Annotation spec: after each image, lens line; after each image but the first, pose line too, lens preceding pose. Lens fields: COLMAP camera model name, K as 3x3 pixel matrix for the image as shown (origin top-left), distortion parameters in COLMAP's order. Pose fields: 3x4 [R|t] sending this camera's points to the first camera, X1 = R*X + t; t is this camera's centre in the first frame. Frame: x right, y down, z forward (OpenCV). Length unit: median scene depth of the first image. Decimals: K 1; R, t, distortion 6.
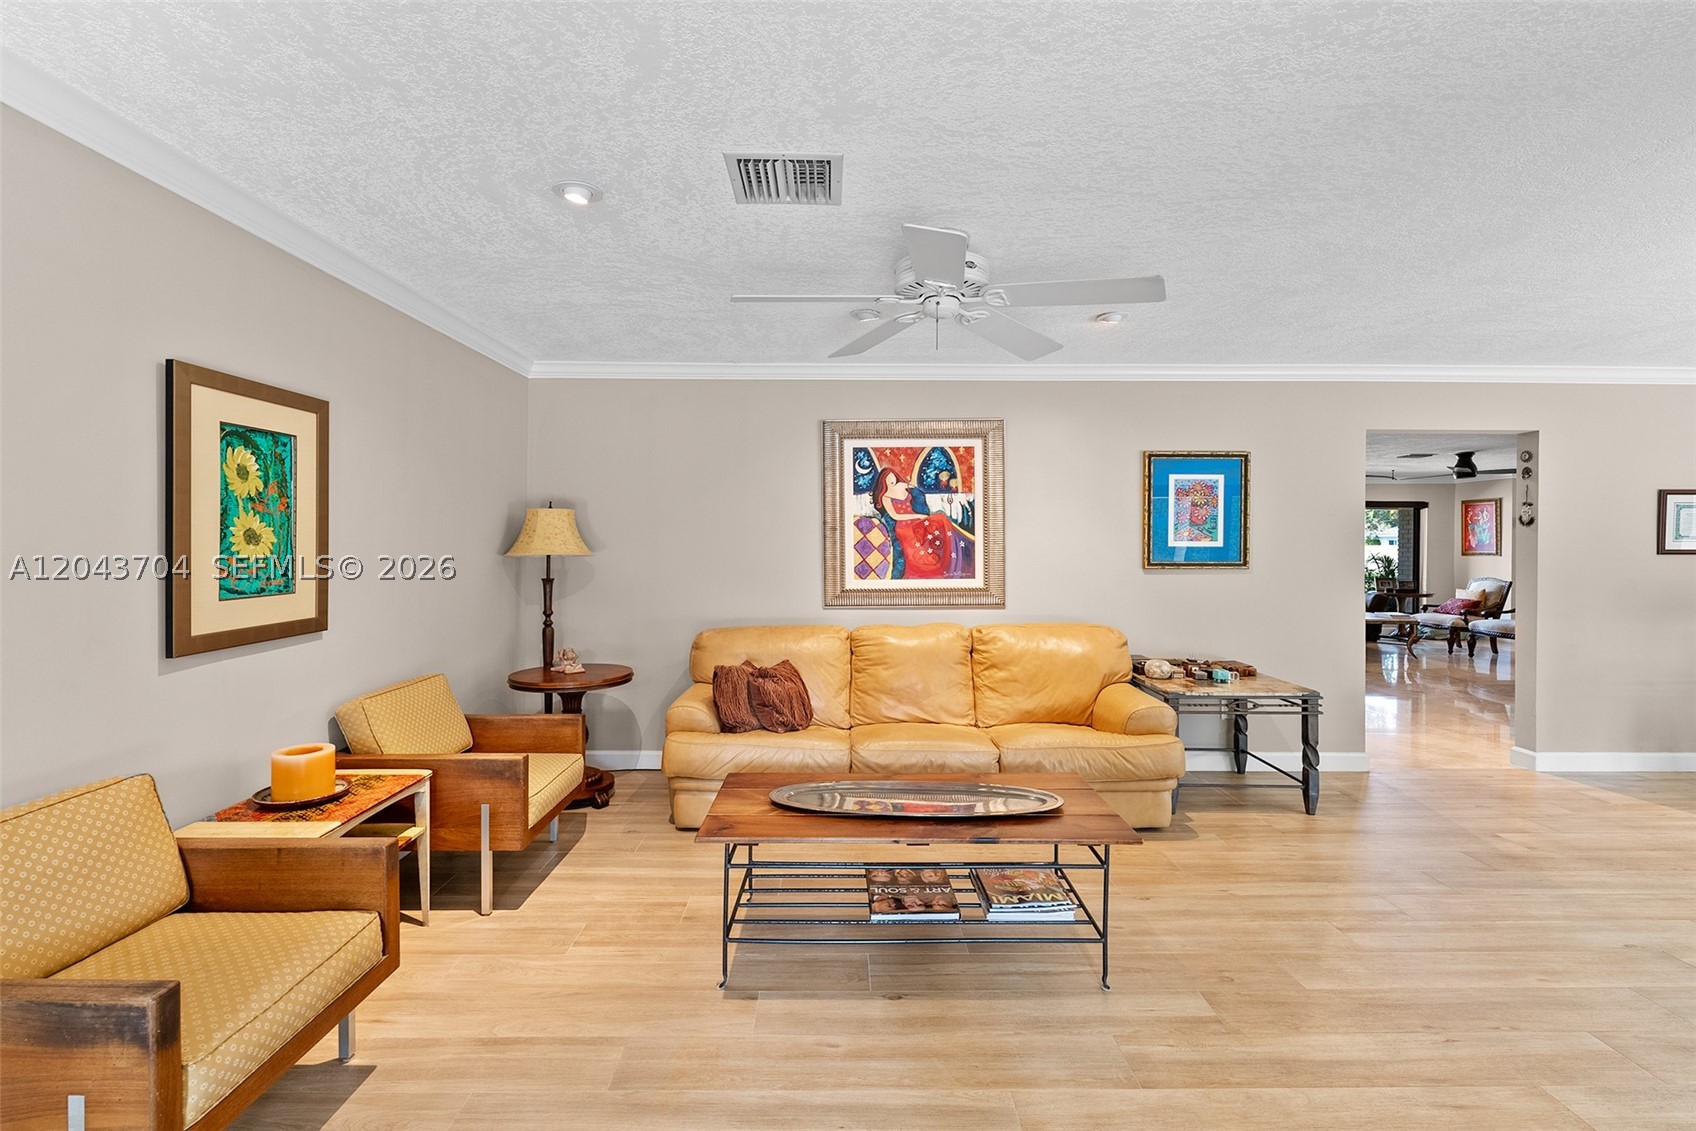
lens RADIAL K [[725.2, 0, 841.3], [0, 725.2, 554.8], [0, 0, 1]] dist [0.000323, 0.000138]
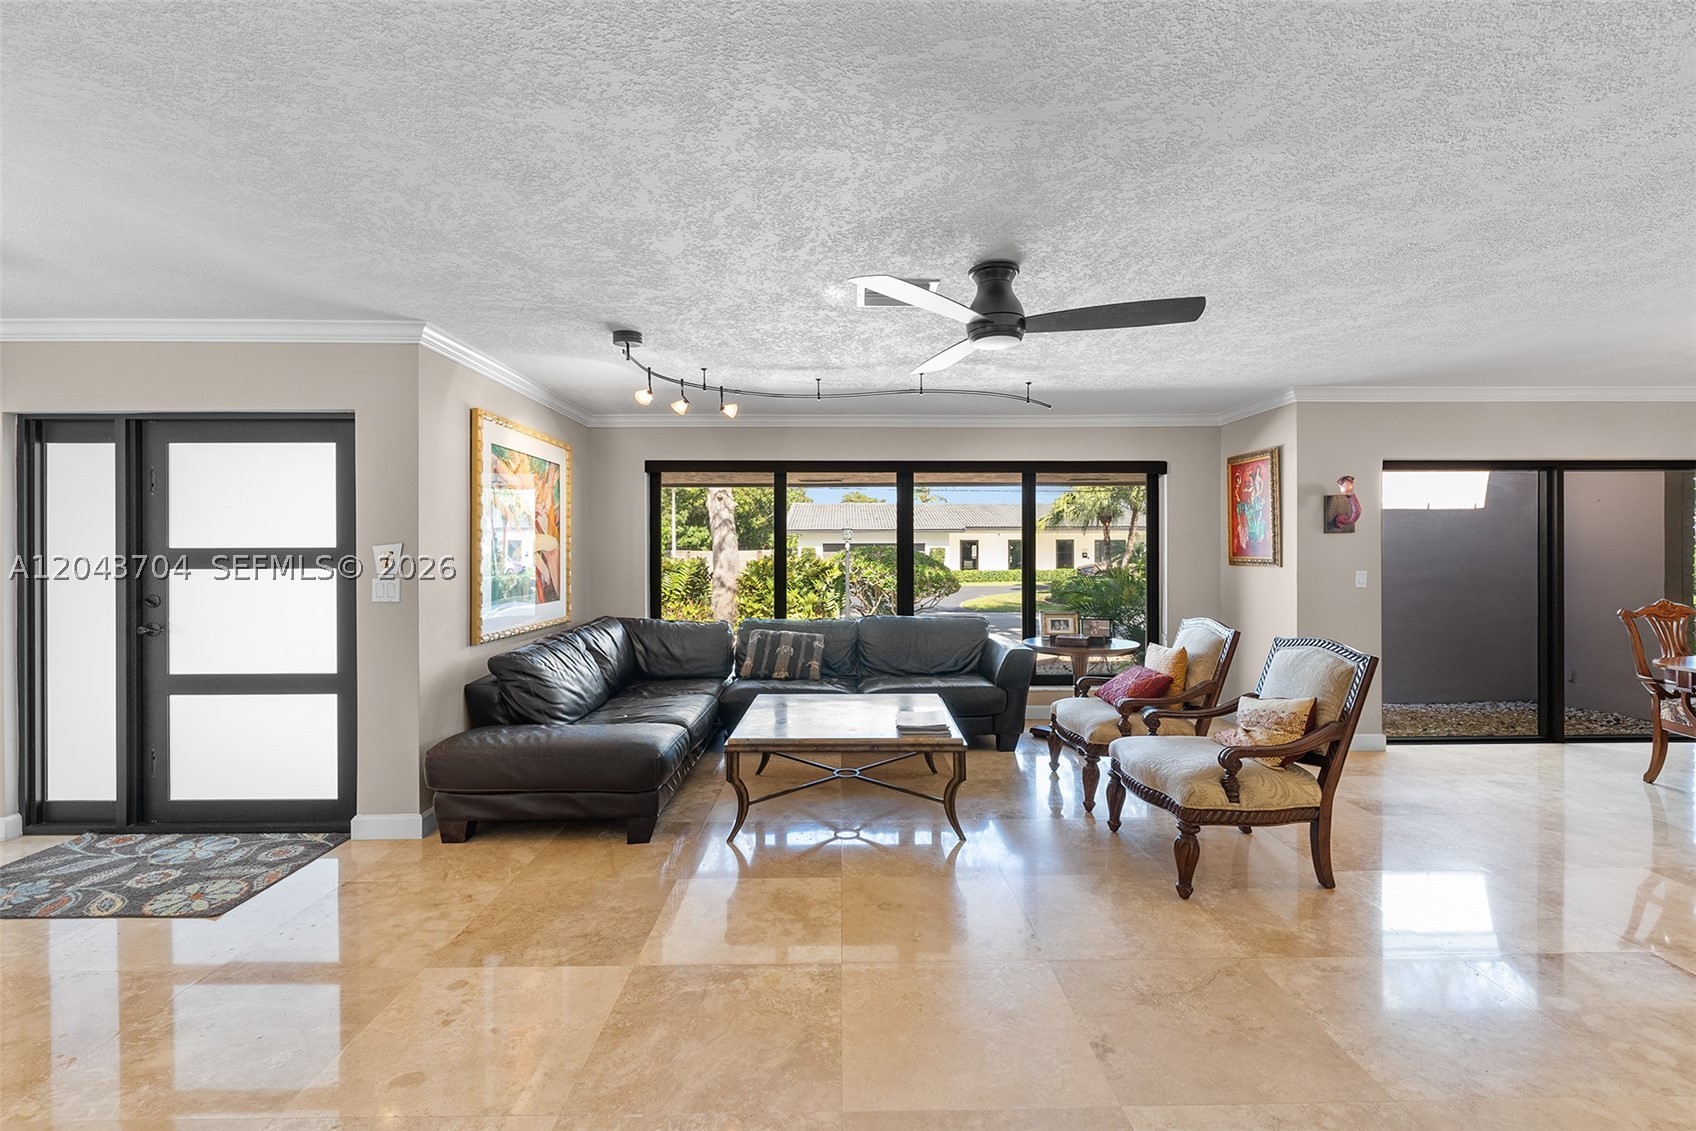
lens RADIAL K [[725.2, 0, 856.5], [0, 725.2, 557.5], [0, 0, 1]] dist [0.000323, 0.000138]
pose [[0.999634, -0.008690, 0.025610, 0.587905], [0.008920, 0.999921, -0.008856, -0.002396], [-0.025531, 0.009081, 0.999633, 0.501621]]
